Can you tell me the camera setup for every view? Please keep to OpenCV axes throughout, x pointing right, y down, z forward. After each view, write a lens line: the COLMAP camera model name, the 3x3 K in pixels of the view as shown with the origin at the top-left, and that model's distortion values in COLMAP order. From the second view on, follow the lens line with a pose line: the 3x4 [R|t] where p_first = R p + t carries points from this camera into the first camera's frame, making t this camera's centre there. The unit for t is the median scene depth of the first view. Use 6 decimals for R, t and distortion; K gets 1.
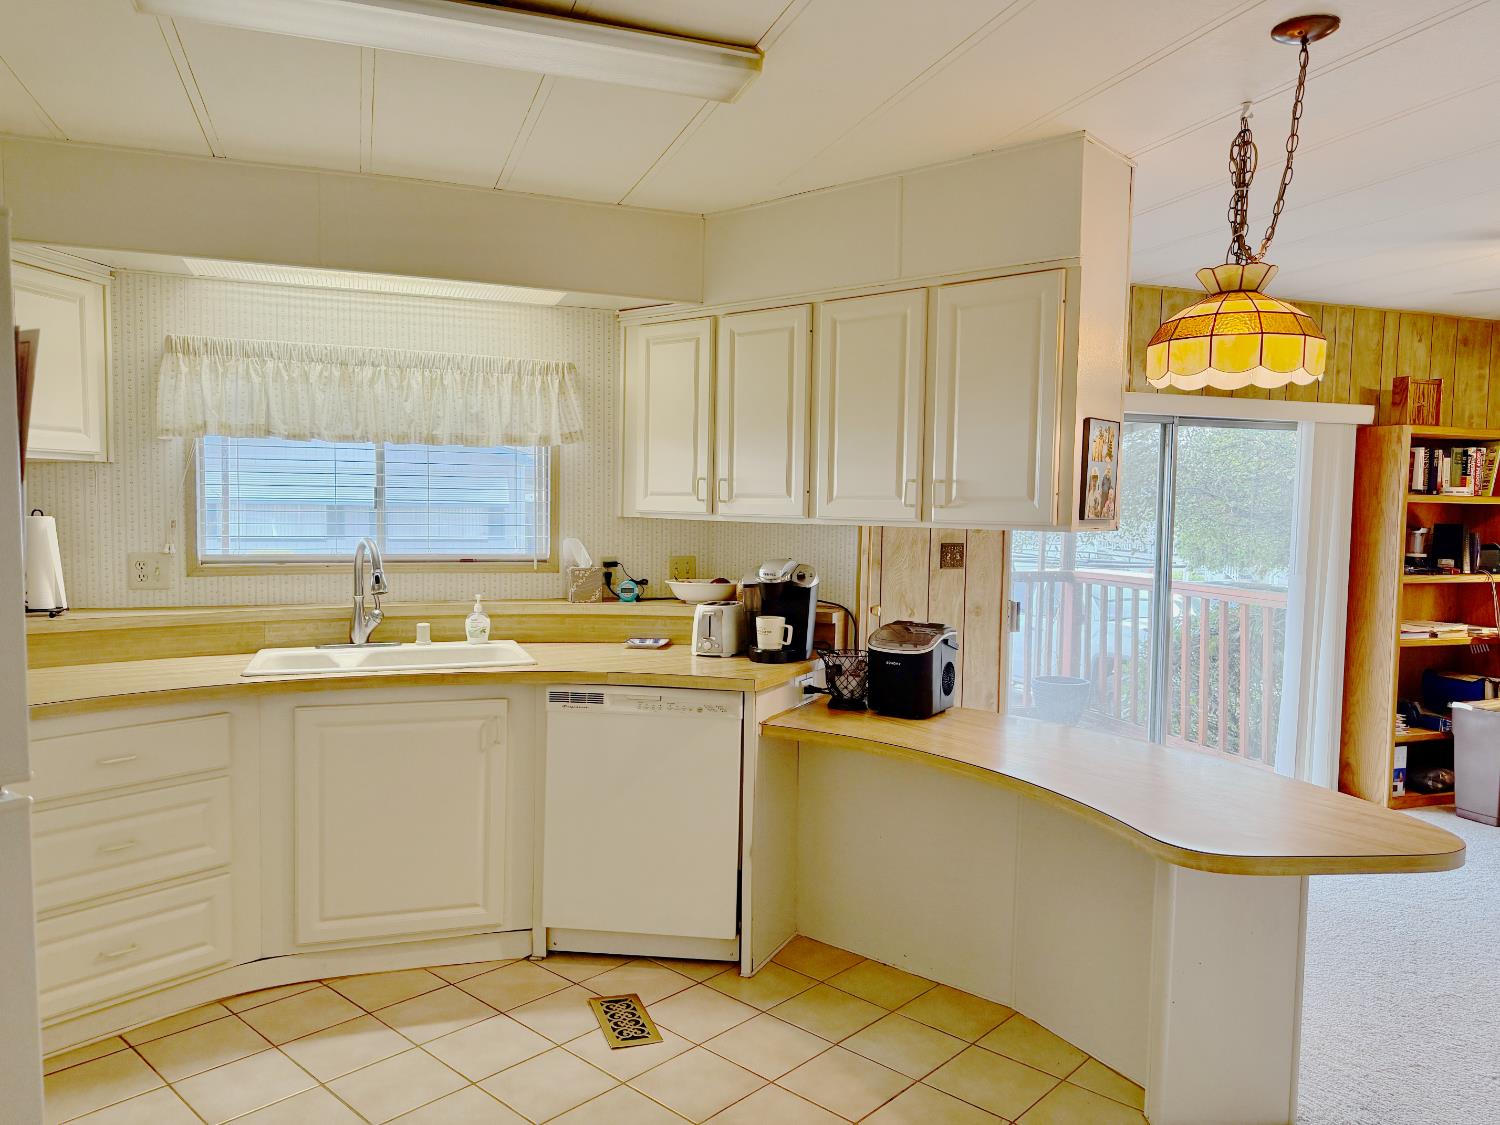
lens RADIAL K [[1054.2, 0, 742.8], [0, 1054.2, 567.1], [0, 0, 1]] dist [0.057772, -0.075041]
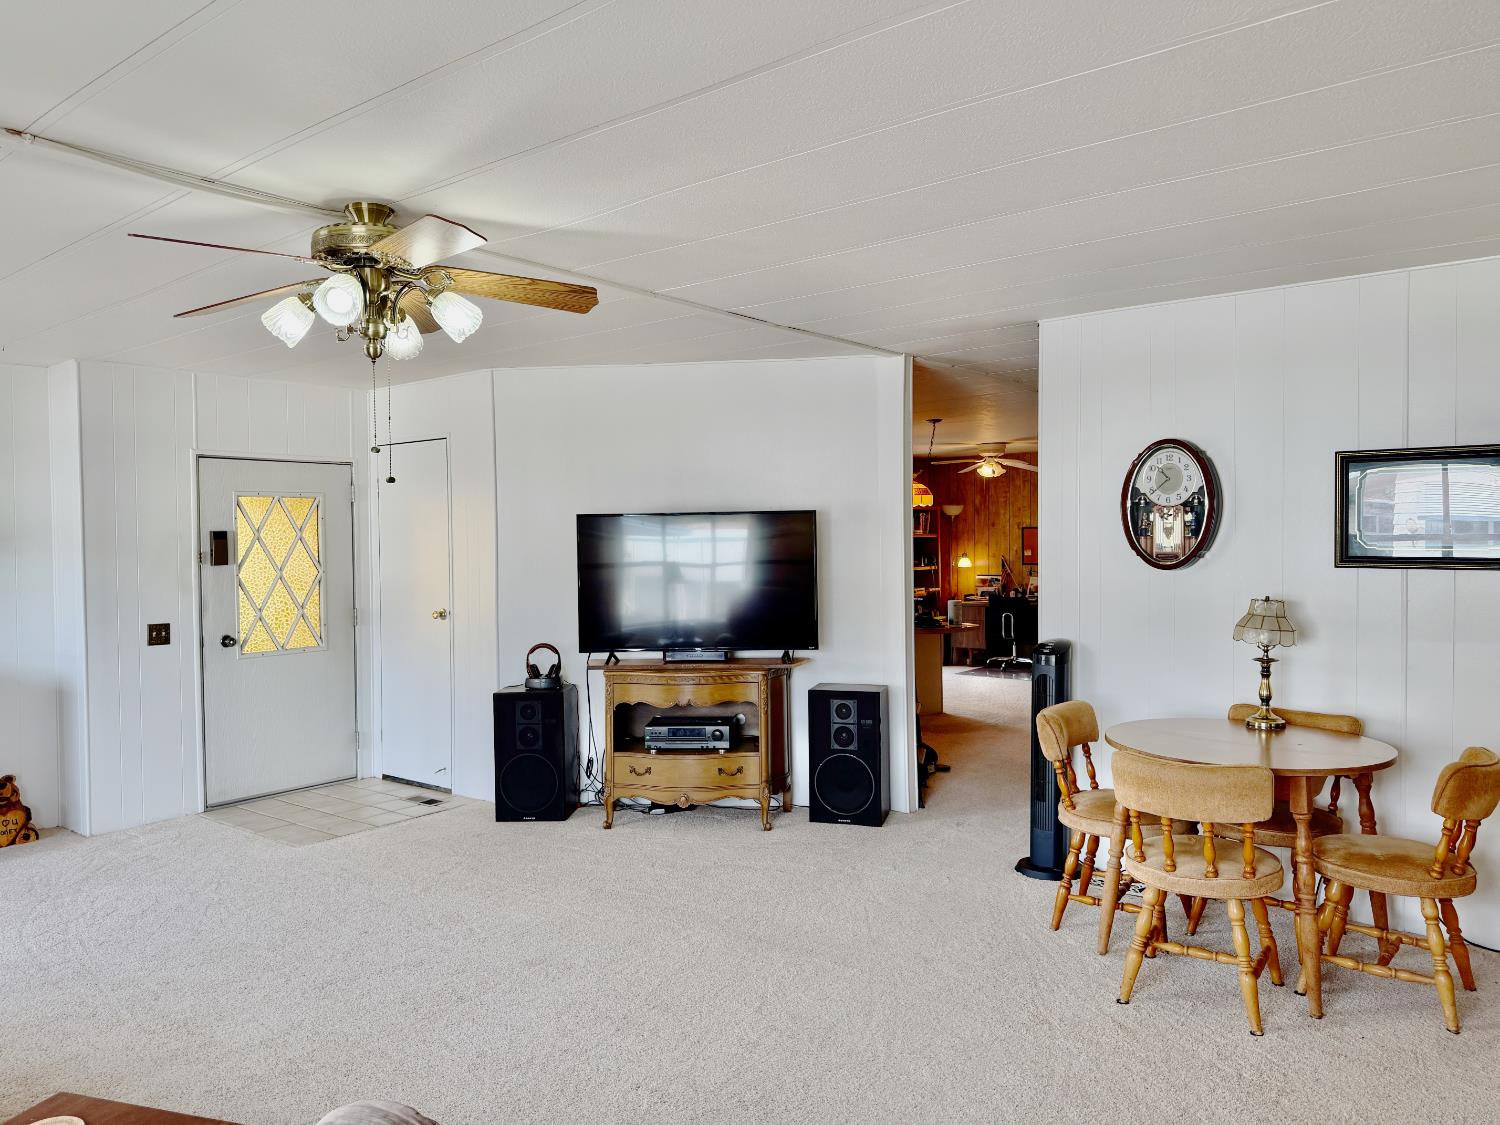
lens RADIAL K [[1054.2, 0, 745.2], [0, 1054.2, 568.2], [0, 0, 1]] dist [0.057772, -0.075041]
pose [[0.861899, -0.040479, 0.505462, -1.403664], [0.056806, 0.998242, -0.016922, 0.045538], [-0.503888, 0.043299, 0.862683, -1.372877]]
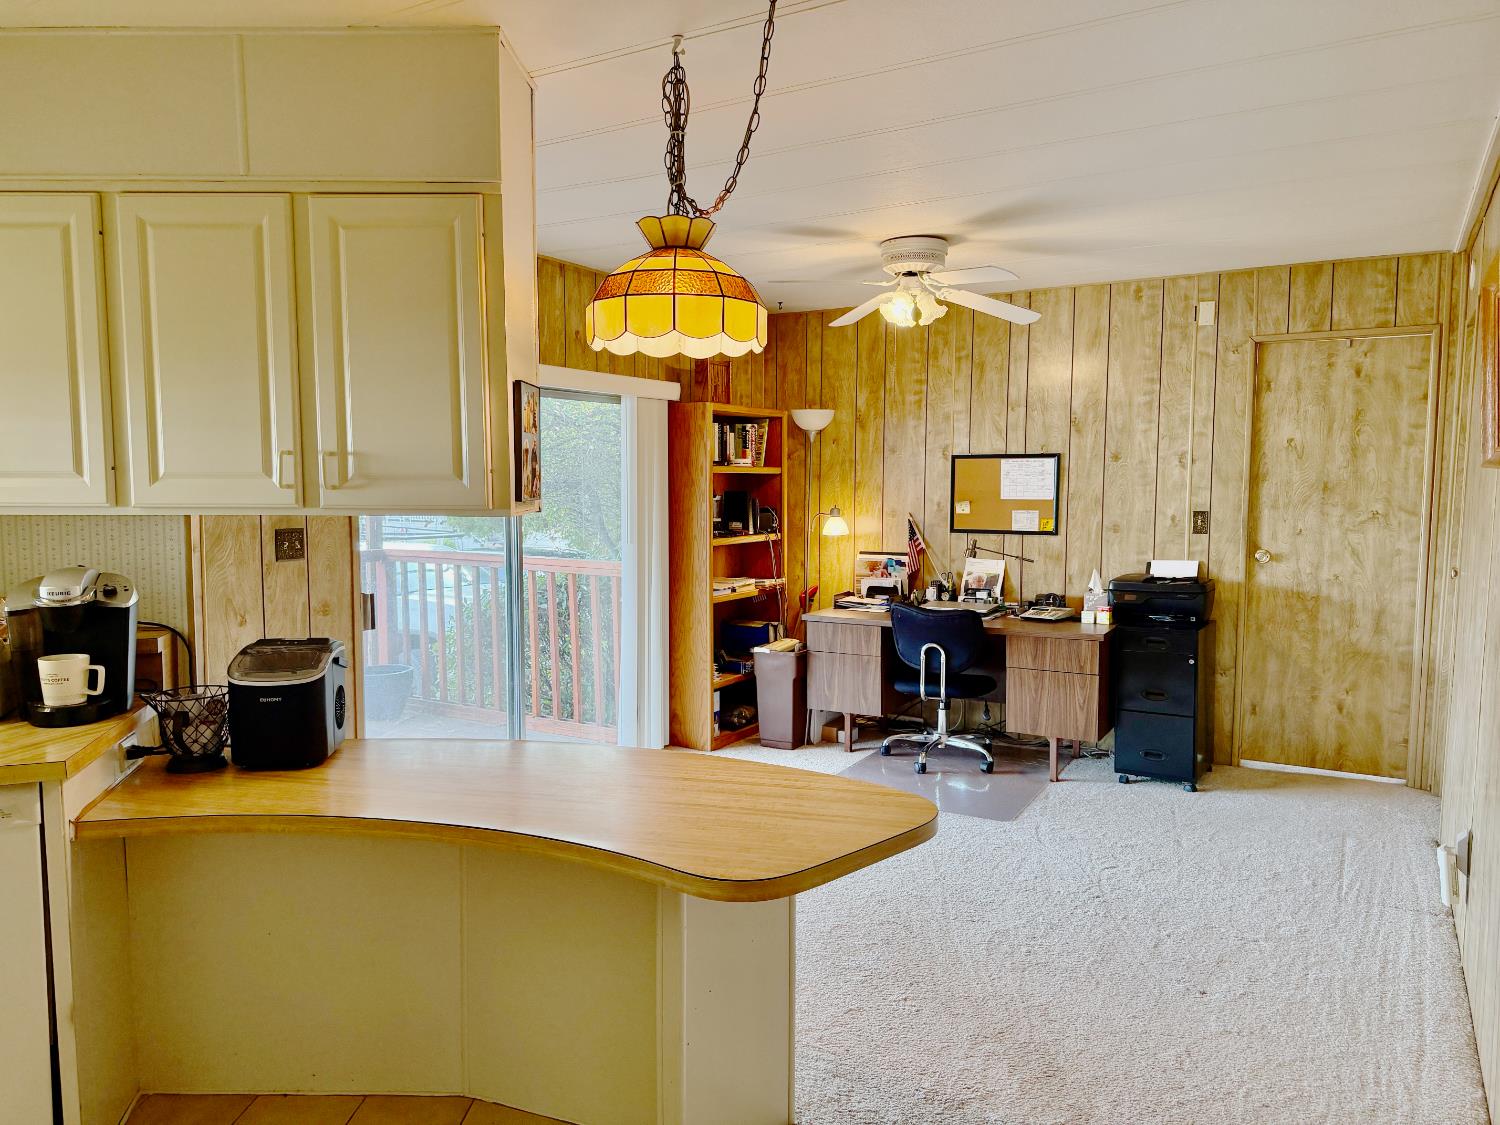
lens RADIAL K [[1054.2, 0, 765.6], [0, 1054.2, 567.8], [0, 0, 1]] dist [0.057772, -0.075041]
pose [[0.765823, -0.069266, 0.639311, -0.060083], [0.050079, 0.997587, 0.048095, -0.018817], [-0.641099, -0.004816, 0.767443, 0.193078]]
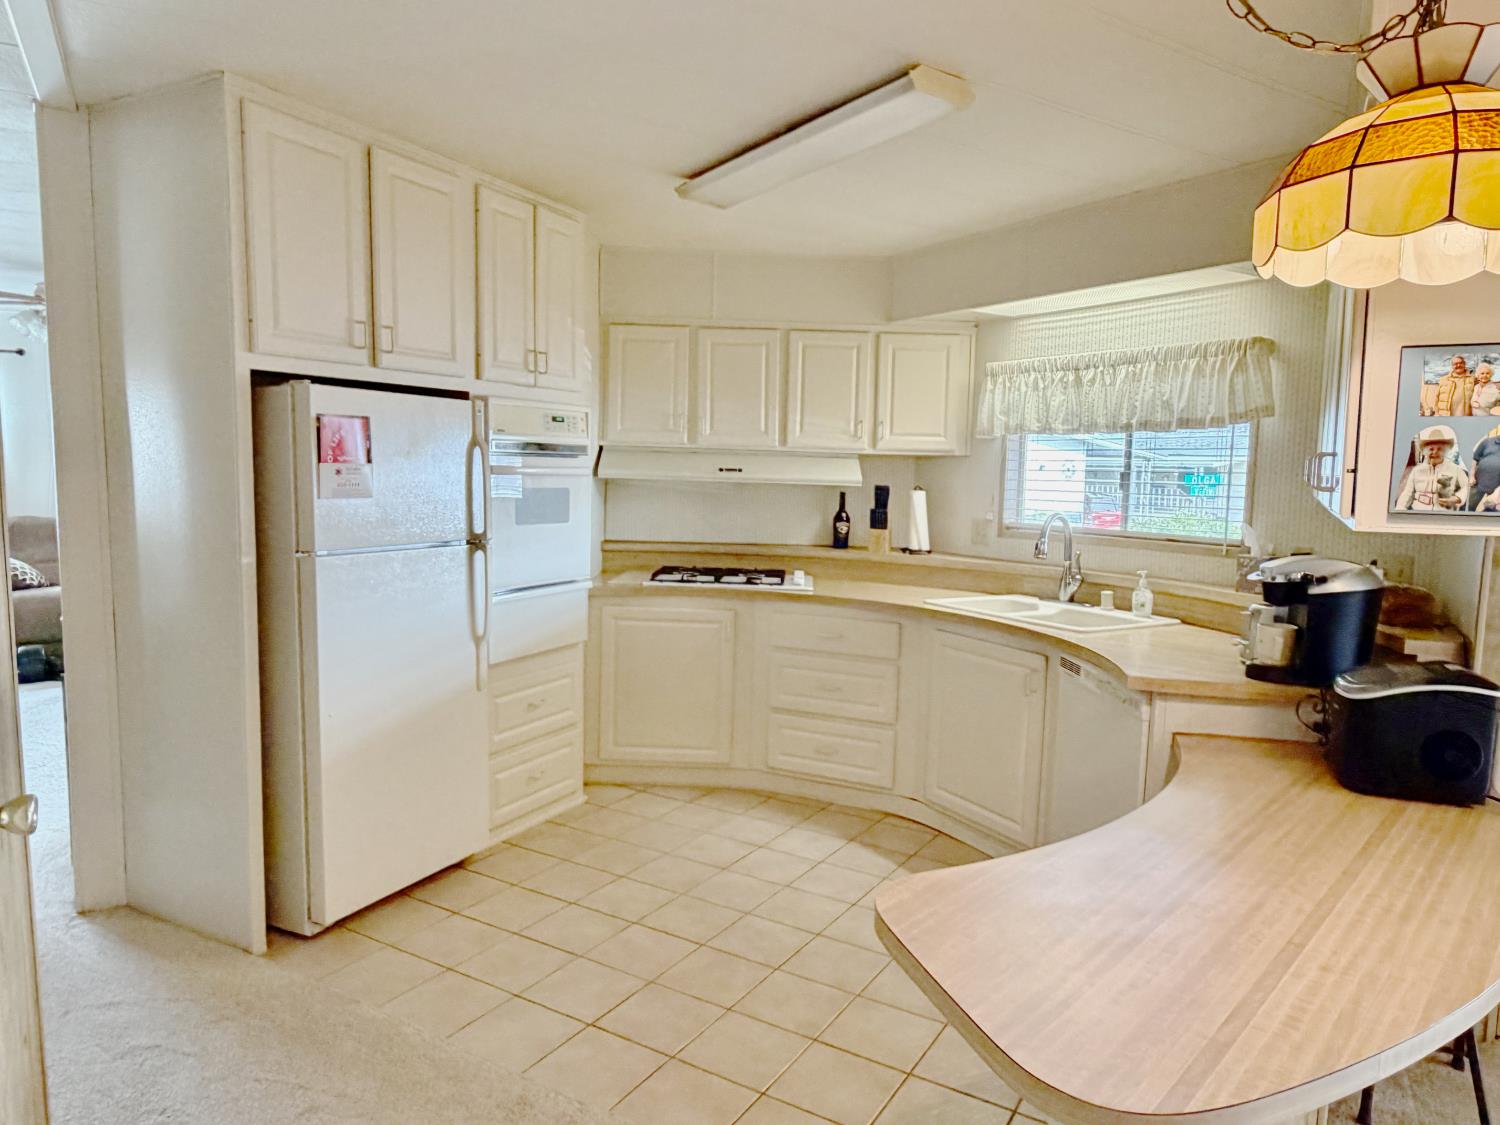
lens RADIAL K [[992.5, 0, 750.1], [0, 992.5, 567.8], [0, 0, 1]] dist [-0.003691, 0.005538]
pose [[0.196736, 0.086765, -0.976610, 0.696011], [-0.072683, 0.994627, 0.073724, -0.023546], [0.977759, 0.056479, 0.201985, 0.437293]]
